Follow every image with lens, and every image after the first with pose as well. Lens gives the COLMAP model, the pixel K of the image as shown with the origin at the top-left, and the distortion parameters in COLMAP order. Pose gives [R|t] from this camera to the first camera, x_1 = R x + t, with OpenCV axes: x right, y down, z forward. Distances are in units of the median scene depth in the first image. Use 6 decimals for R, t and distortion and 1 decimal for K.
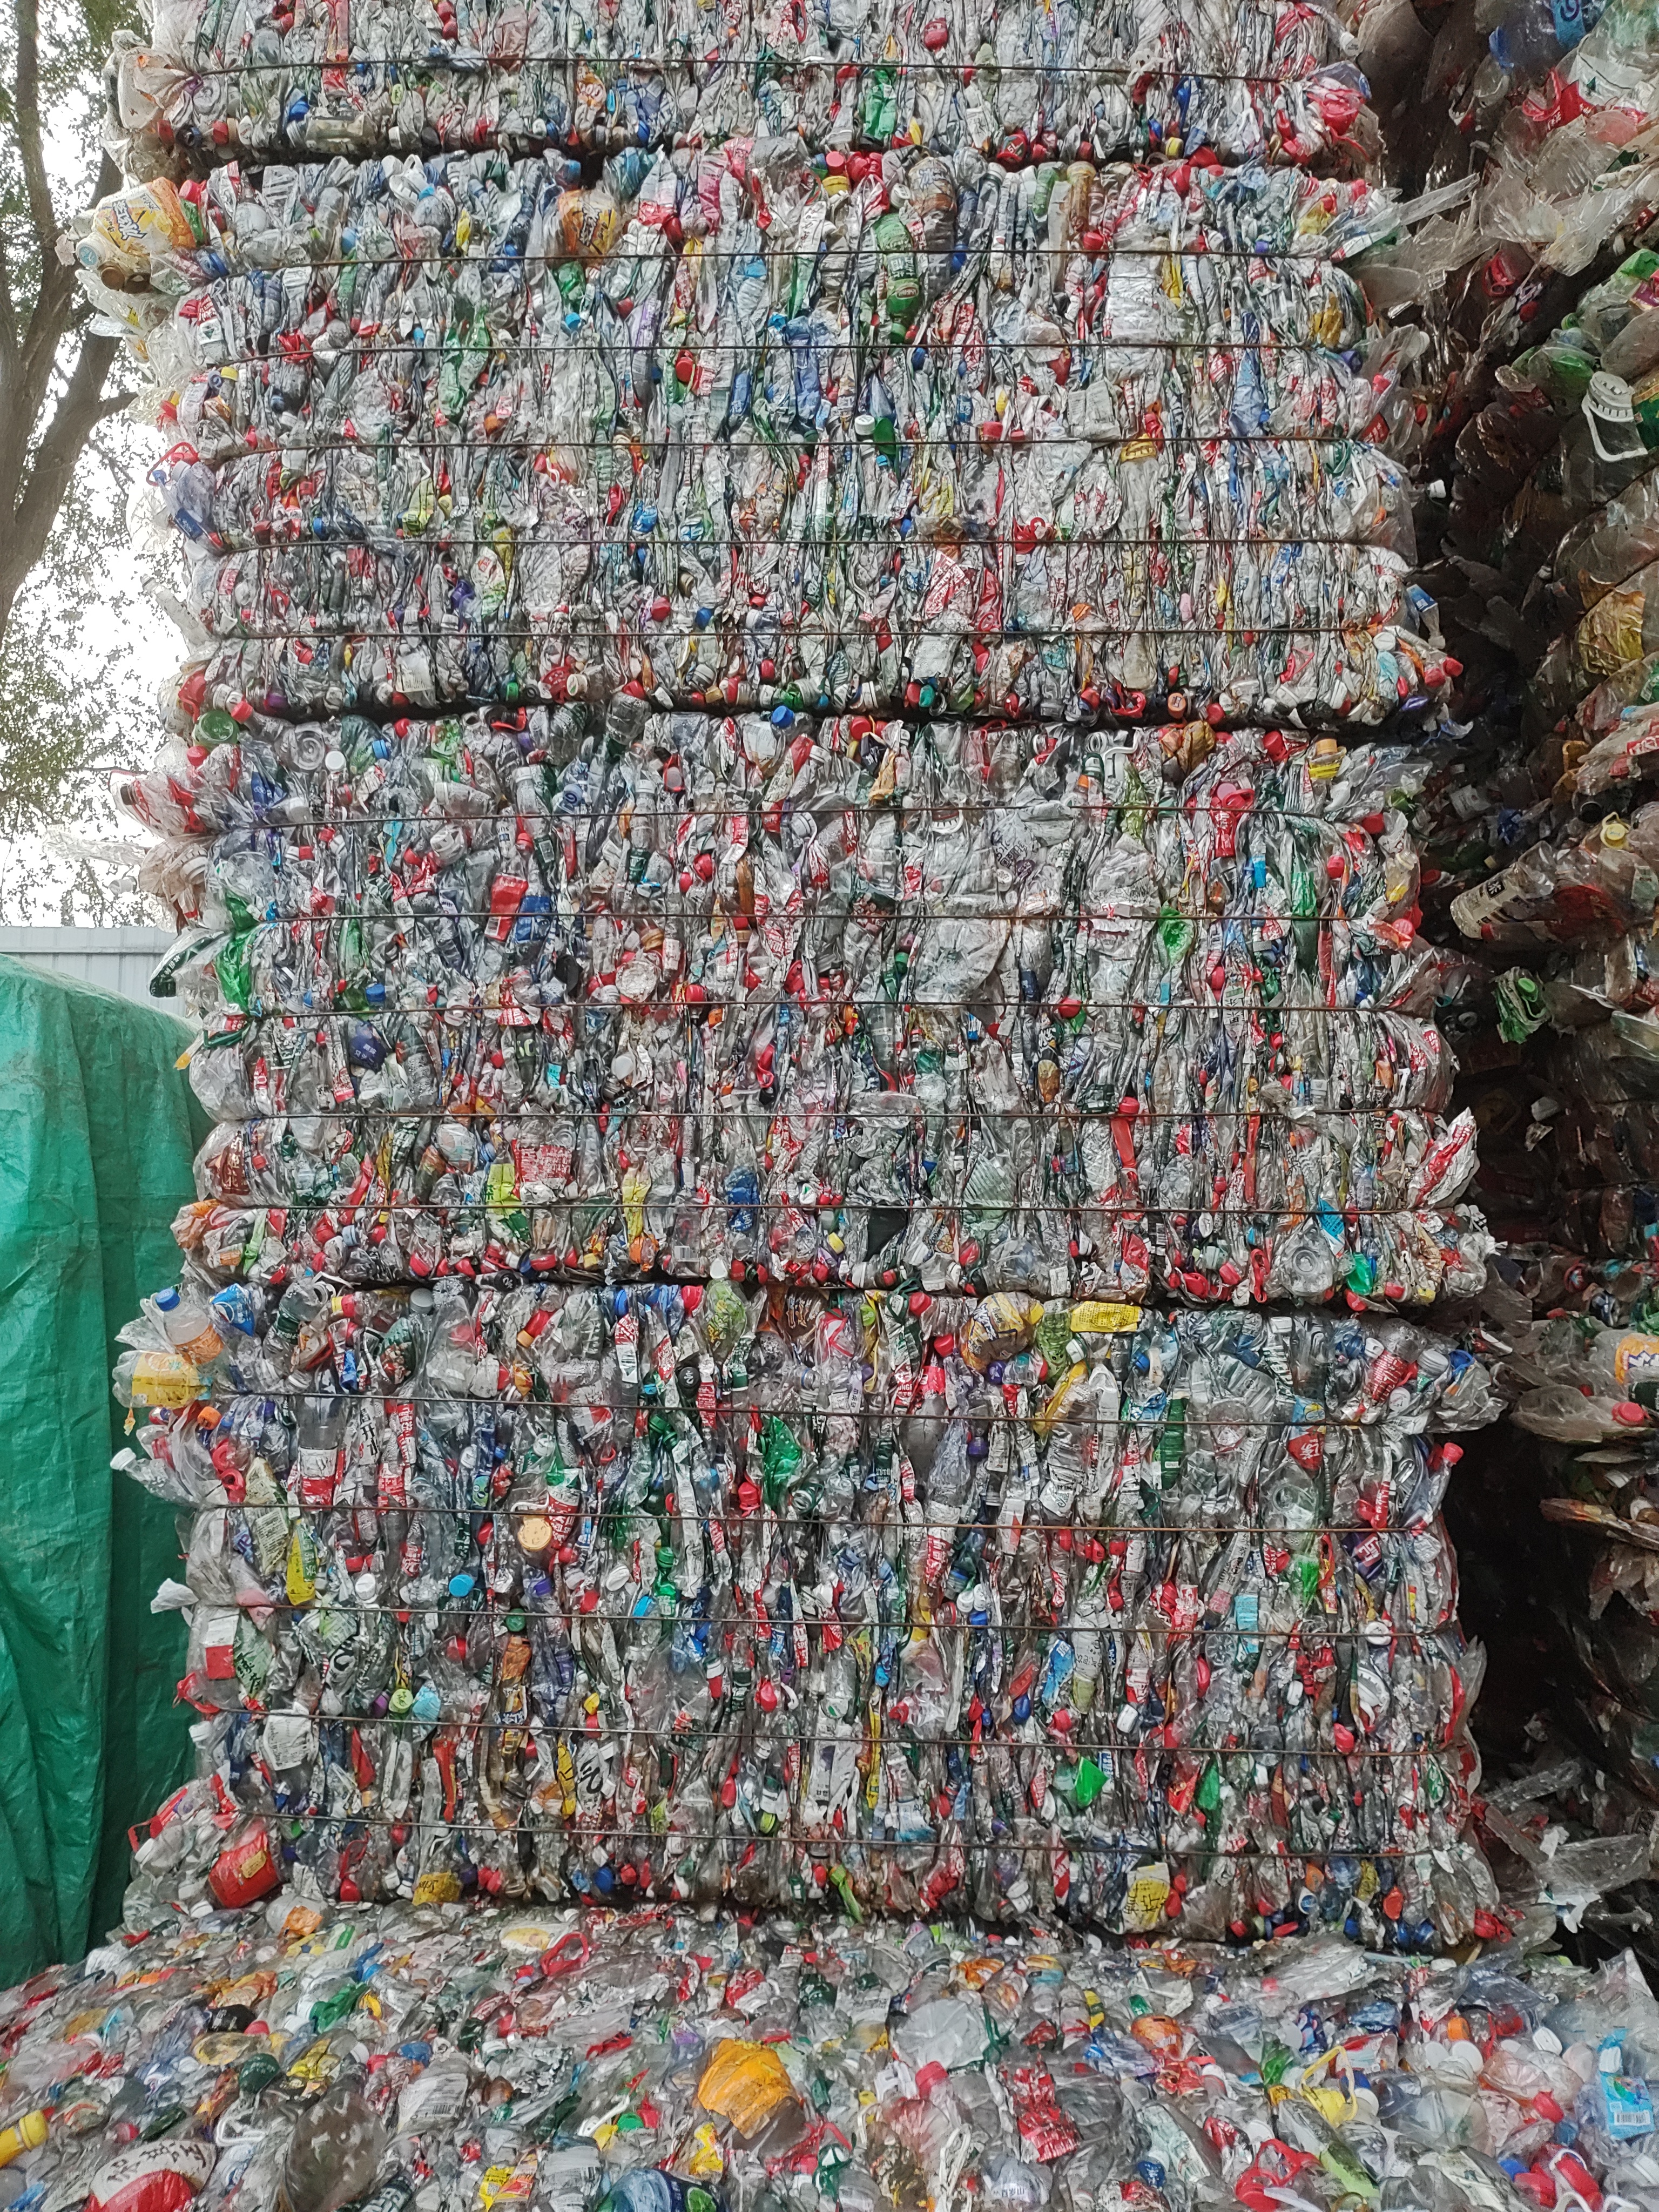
lens RADIAL K [[1699.2, 0, 806.3], [0, 1699.2, 1121.6], [0, 0, 1]] dist [0.068492, -0.084731]
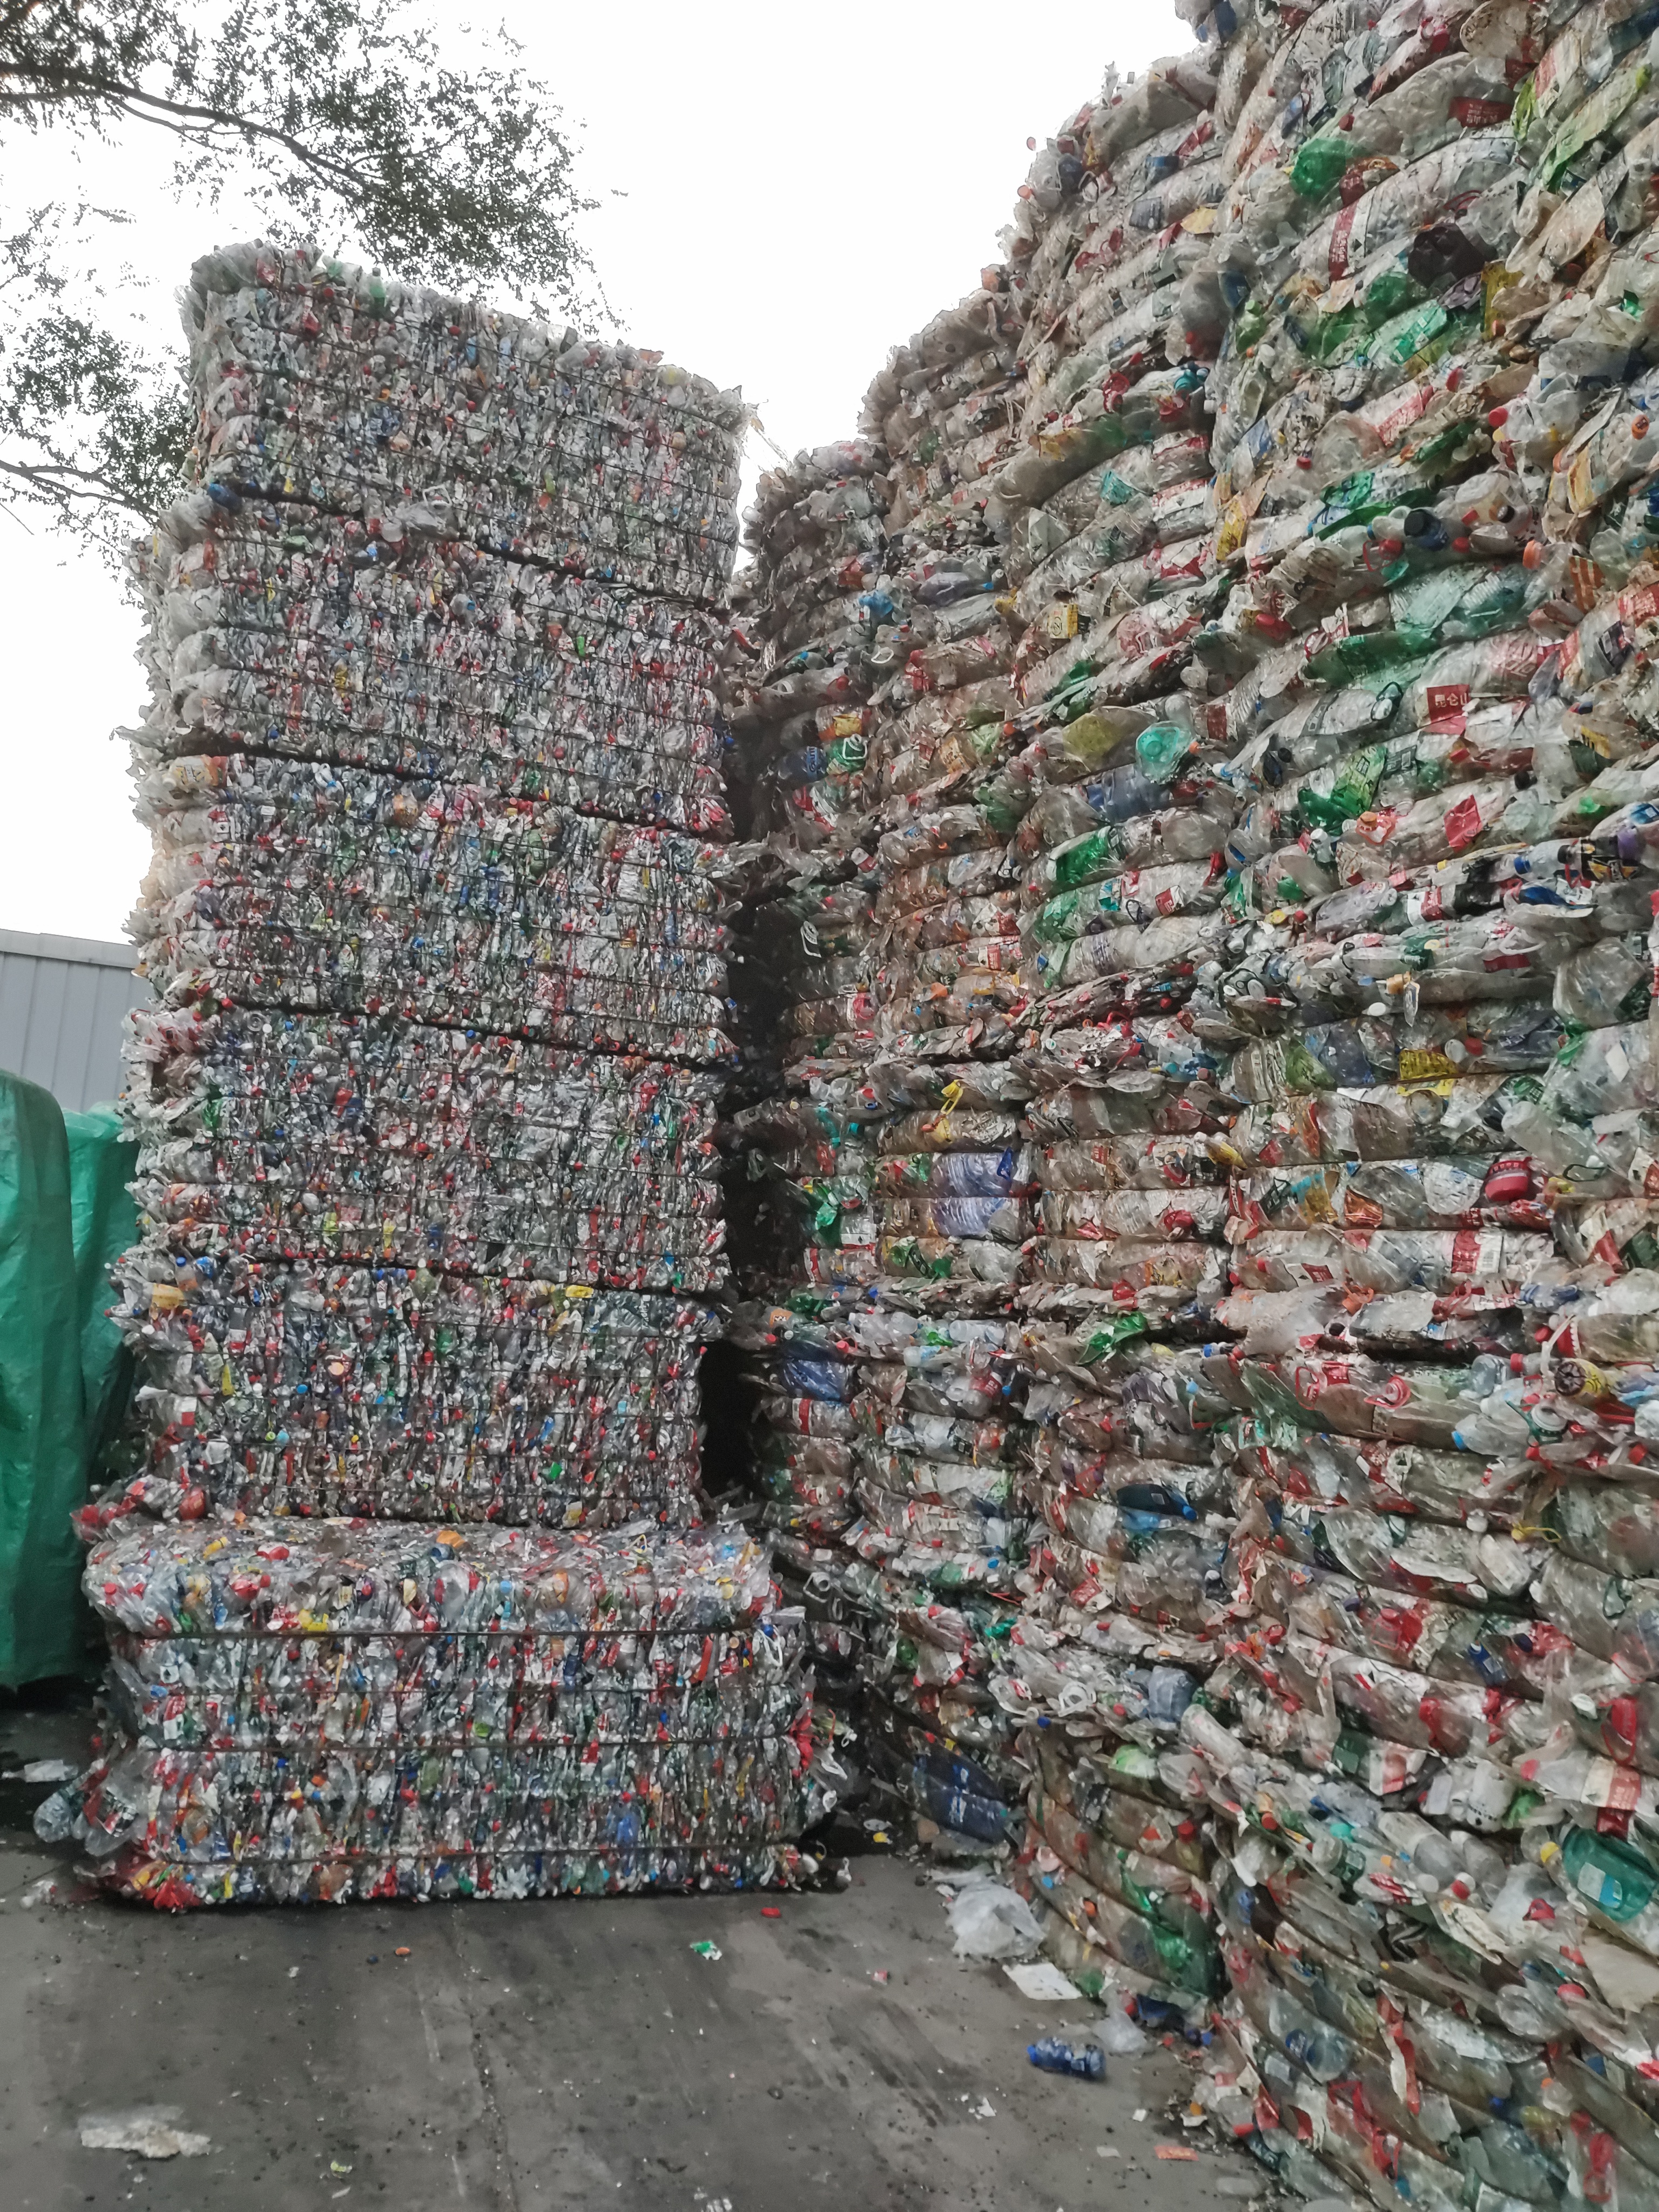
lens RADIAL K [[1699.2, 0, 829.8], [0, 1699.2, 1111.6], [0, 0, 1]] dist [0.068492, -0.084731]
pose [[0.926534, 0.093862, 0.364314, -0.409025], [-0.102278, 0.994748, 0.003829, -0.190482], [-0.362041, -0.040809, 0.931268, -1.415327]]
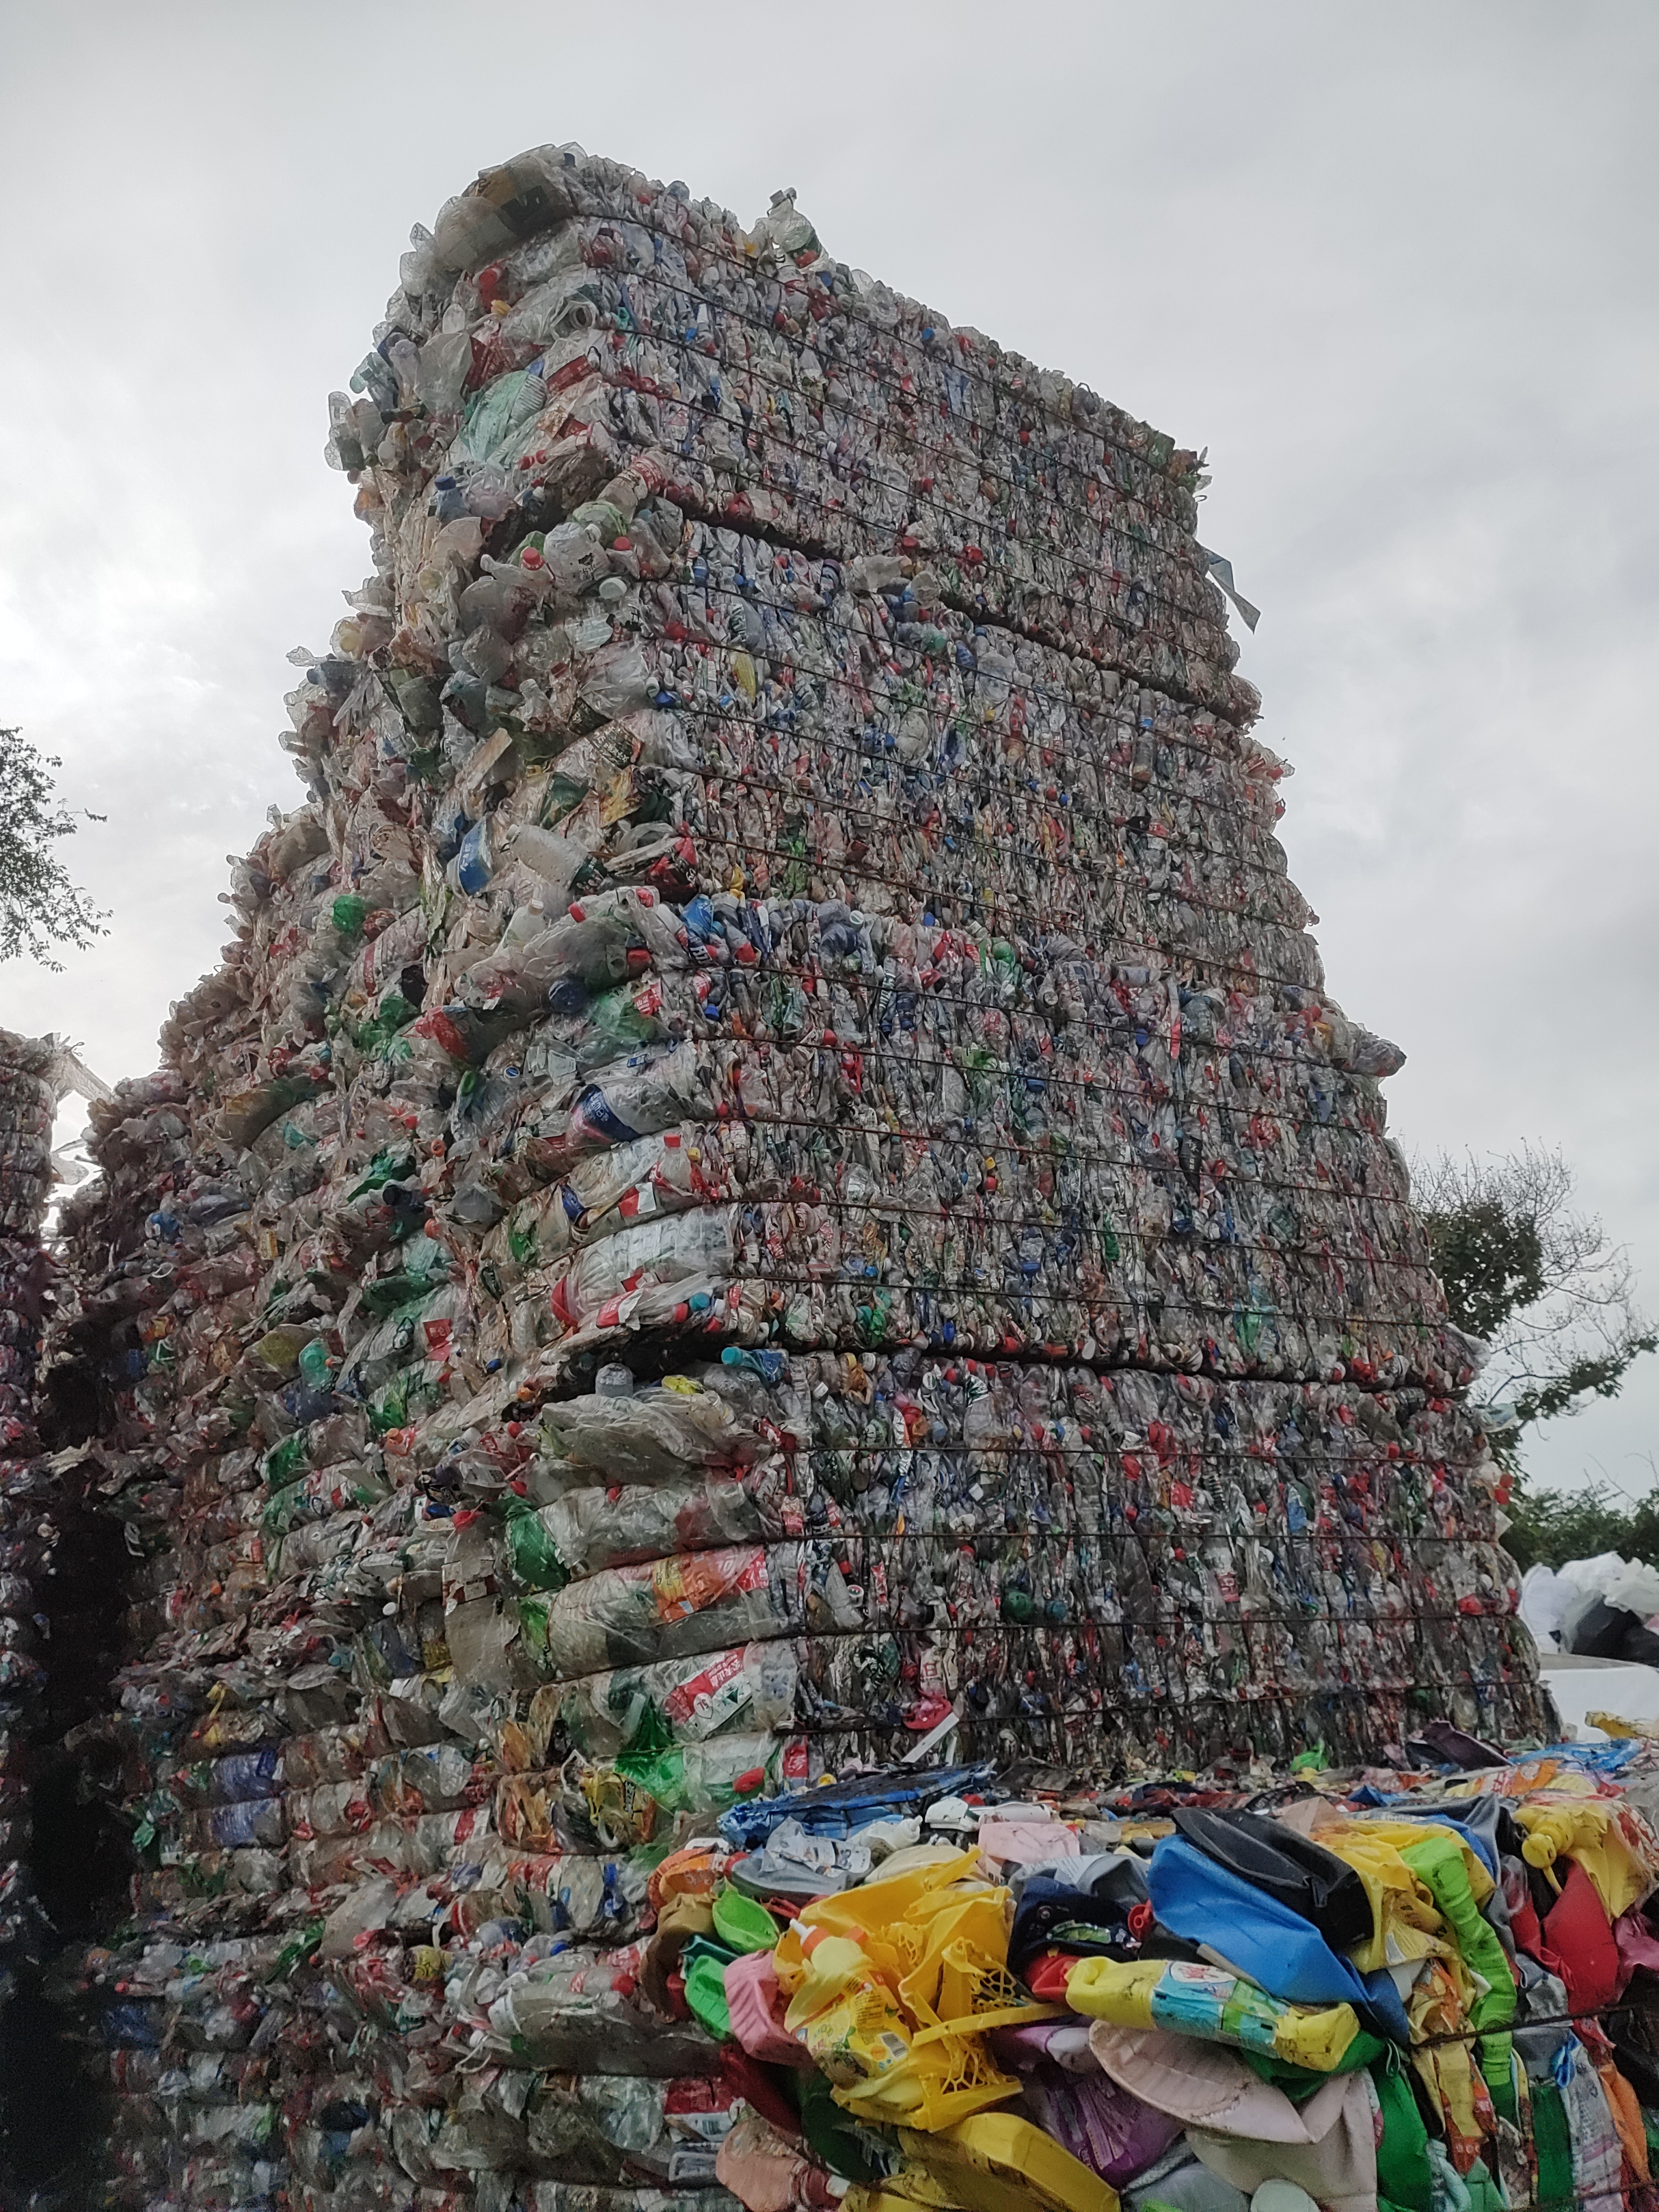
lens RADIAL K [[1699.2, 0, 845.0], [0, 1699.2, 1088.6], [0, 0, 1]] dist [0.068492, -0.084731]
pose [[0.842860, 0.136167, 0.520620, -0.052206], [0.030545, 0.953791, -0.298913, -0.280257], [-0.537265, 0.267845, 0.799754, -1.868795]]
